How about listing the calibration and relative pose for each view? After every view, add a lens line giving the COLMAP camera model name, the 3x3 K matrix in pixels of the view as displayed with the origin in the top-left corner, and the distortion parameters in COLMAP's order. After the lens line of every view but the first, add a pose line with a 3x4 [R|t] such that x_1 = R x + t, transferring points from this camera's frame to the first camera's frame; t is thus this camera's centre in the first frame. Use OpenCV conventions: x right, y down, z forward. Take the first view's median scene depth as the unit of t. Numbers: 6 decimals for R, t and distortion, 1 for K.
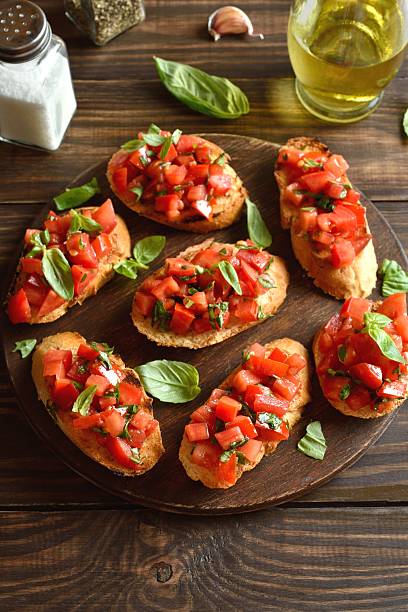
lens RADIAL K [[1055.5, 0, 204.4], [0, 1055.5, 304.9], [0, 0, 1]] dist [-0.021302, 0.000000]
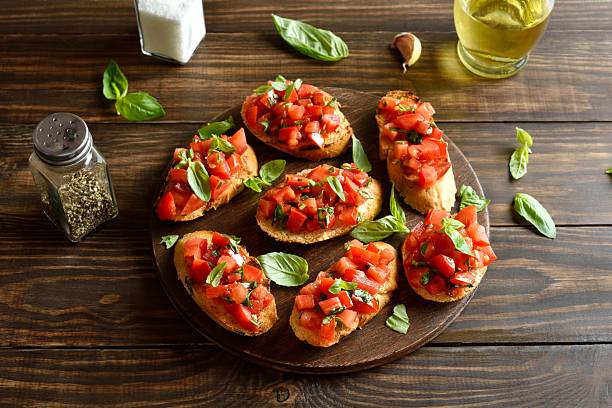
lens RADIAL K [[1055.5, 0, 304.3], [0, 1055.5, 203.4], [0, 0, 1]] dist [-0.021302, 0.000000]
pose [[0.999118, 0.035896, -0.021798, 0.014312], [-0.038699, 0.988549, -0.145854, 0.173756], [0.016313, 0.146569, 0.989066, -0.233575]]
